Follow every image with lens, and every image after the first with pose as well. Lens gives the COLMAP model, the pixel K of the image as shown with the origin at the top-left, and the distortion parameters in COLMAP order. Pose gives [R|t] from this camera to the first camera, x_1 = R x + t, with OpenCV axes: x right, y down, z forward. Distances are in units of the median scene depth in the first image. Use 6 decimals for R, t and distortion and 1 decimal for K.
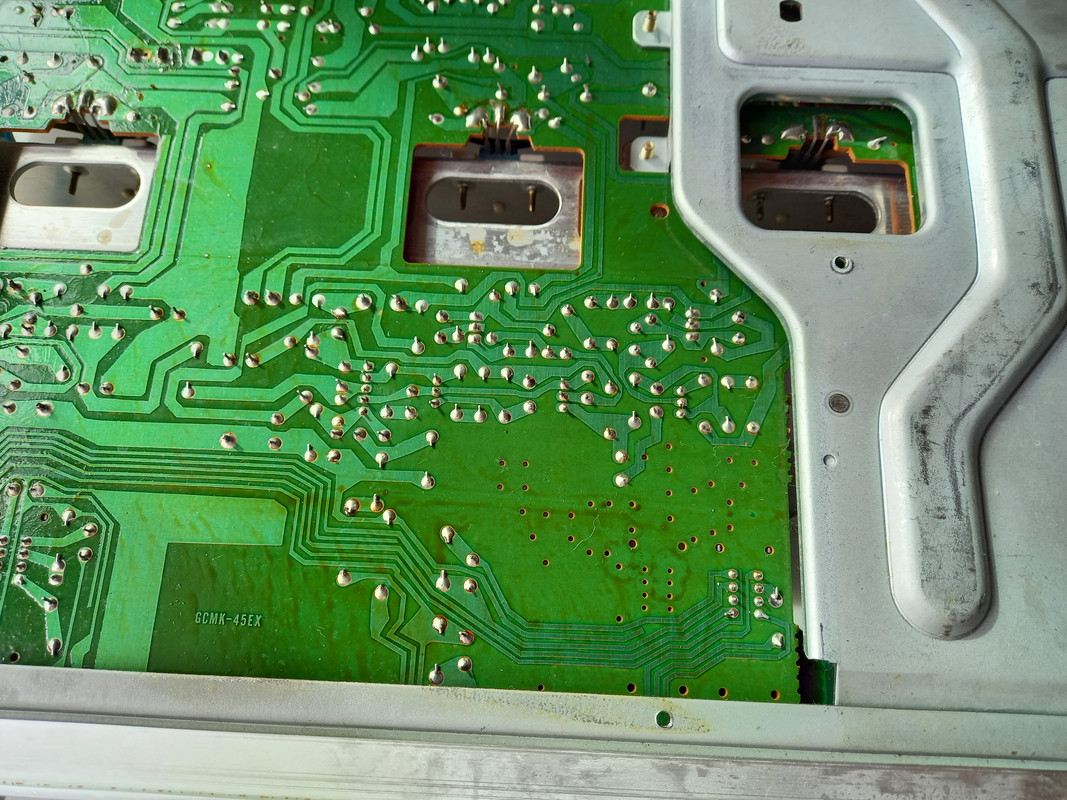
lens RADIAL K [[802.0, 0, 533.5], [0, 802.0, 400.0], [0, 0, 1]] dist [0.043323, -0.069651]
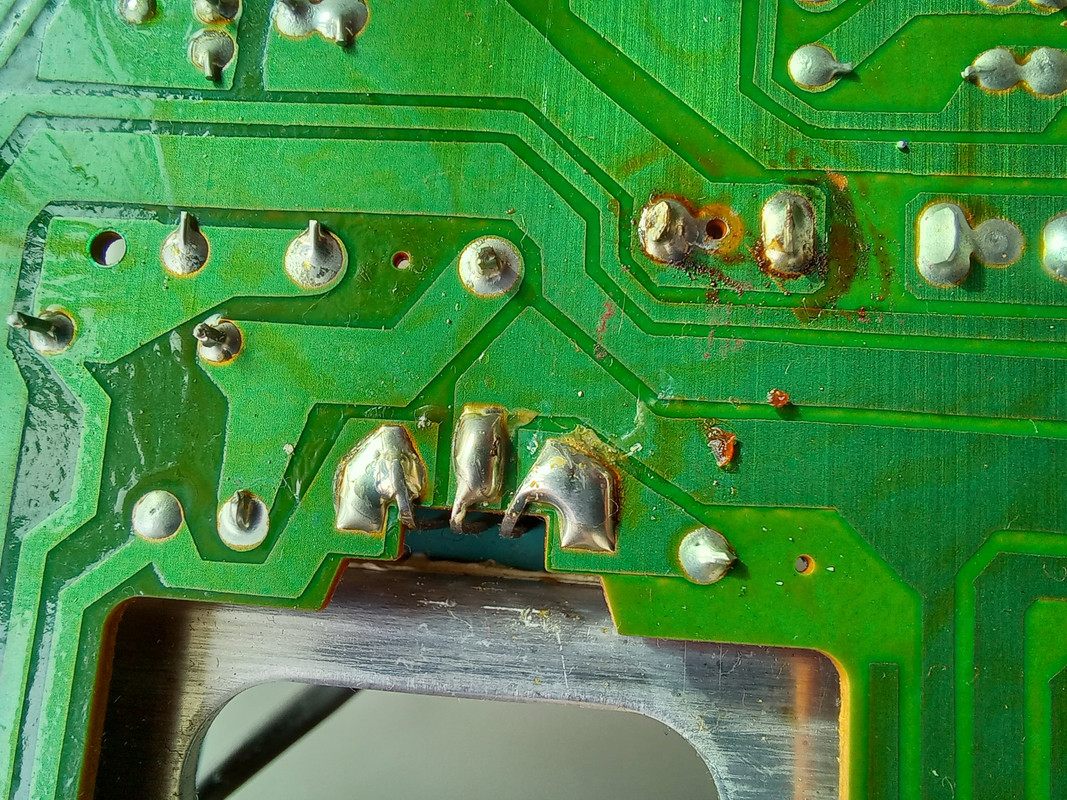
lens RADIAL K [[817.1, 0, 533.5], [0, 817.1, 400.0], [0, 0, 1]] dist [0.000191, 0.001926]
pose [[0.997672, 0.009222, -0.067572, -0.581097], [0.000429, 0.989947, 0.141438, -0.465435], [0.068197, -0.141137, 0.987638, 0.861323]]
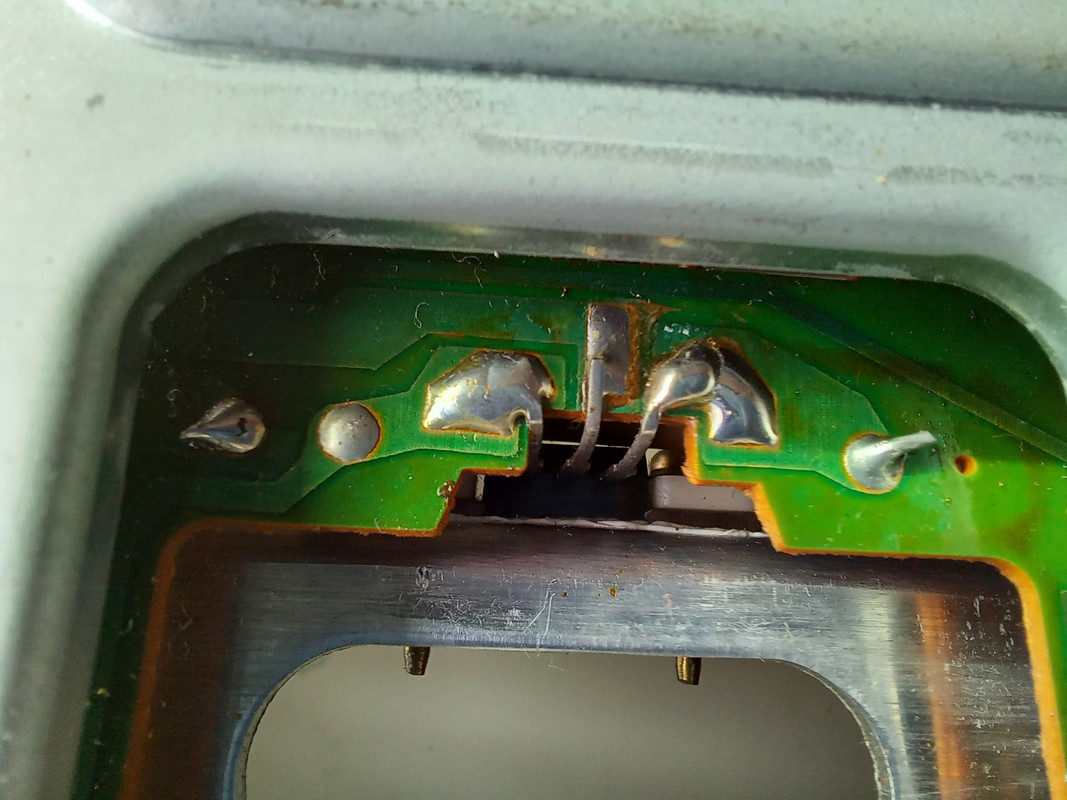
lens RADIAL K [[817.1, 0, 533.5], [0, 817.1, 400.0], [0, 0, 1]] dist [0.000191, 0.001926]
pose [[0.996965, 0.003058, 0.077793, 0.345235], [-0.004095, 0.999905, 0.013166, -0.361738], [-0.077745, -0.013445, 0.996883, 0.863916]]
